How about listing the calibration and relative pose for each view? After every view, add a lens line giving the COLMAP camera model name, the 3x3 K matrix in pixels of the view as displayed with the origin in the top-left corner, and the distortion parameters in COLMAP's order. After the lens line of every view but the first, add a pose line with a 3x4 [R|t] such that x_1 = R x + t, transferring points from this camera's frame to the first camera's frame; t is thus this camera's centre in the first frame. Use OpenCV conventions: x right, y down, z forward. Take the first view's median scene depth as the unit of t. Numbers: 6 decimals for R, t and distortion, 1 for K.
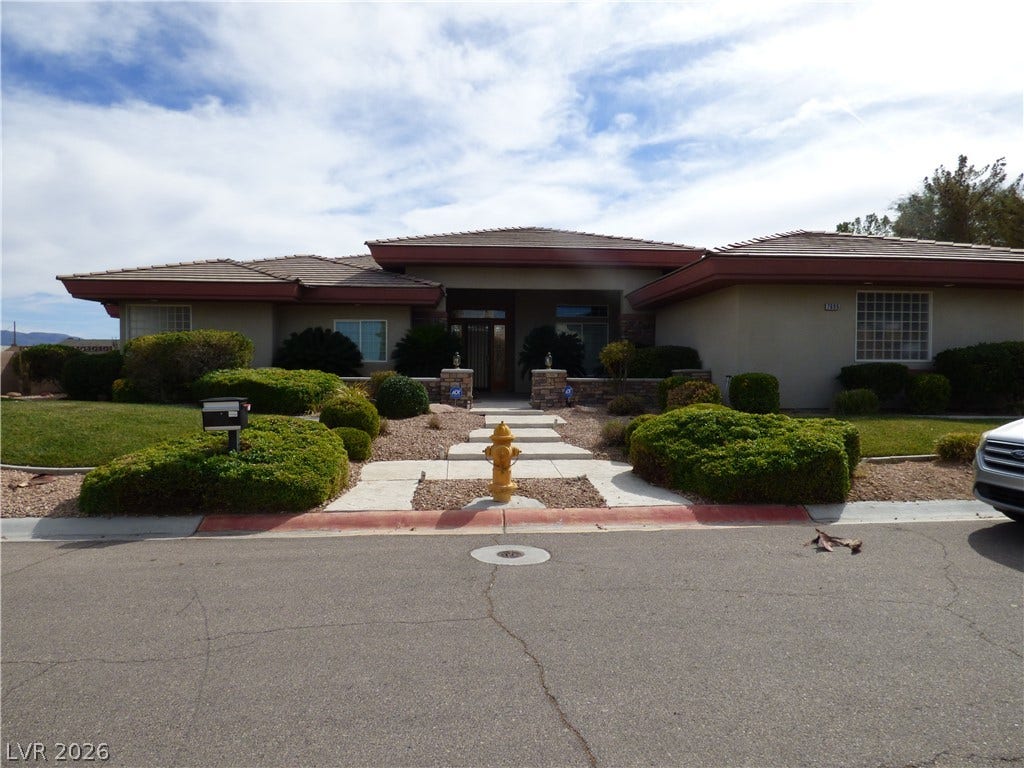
lens RADIAL K [[620.5, 0, 529.6], [0, 620.5, 381.6], [0, 0, 1]] dist [-0.016528, 0.003784]
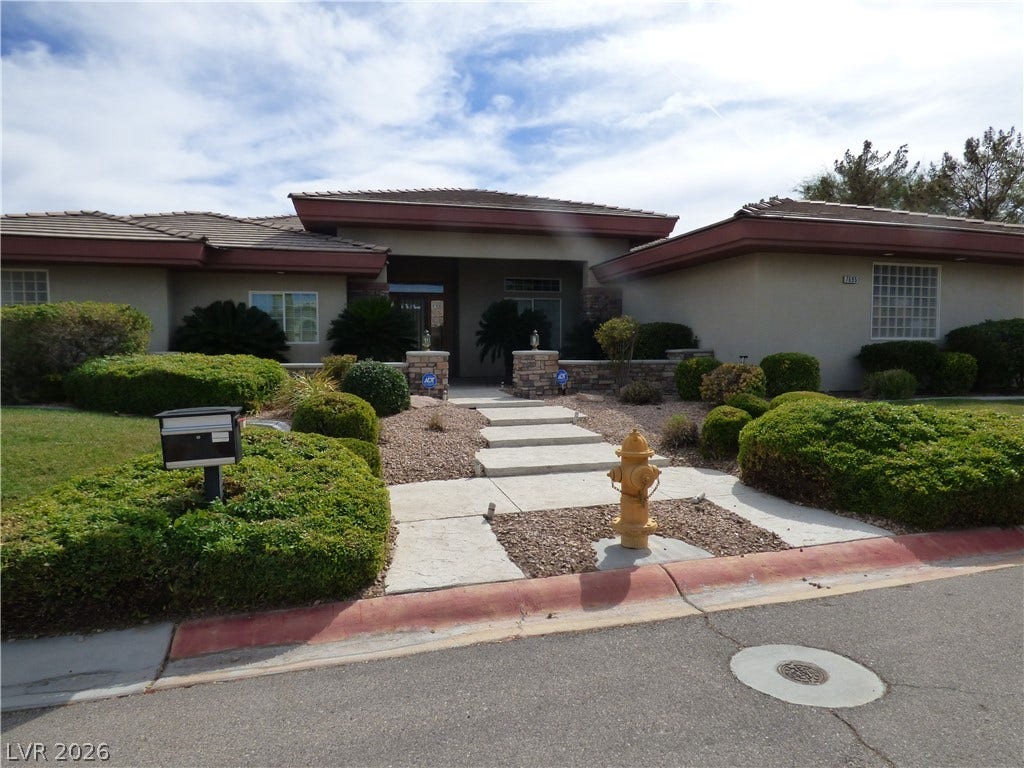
lens RADIAL K [[619.0, 0, 531.2], [0, 619.0, 368.0], [0, 0, 1]] dist [-0.026920, 0.022567]
pose [[0.981121, -0.015394, 0.192780, -0.142878], [0.013374, 0.999841, 0.011776, -0.006339], [-0.192931, -0.008976, 0.981171, 0.181734]]
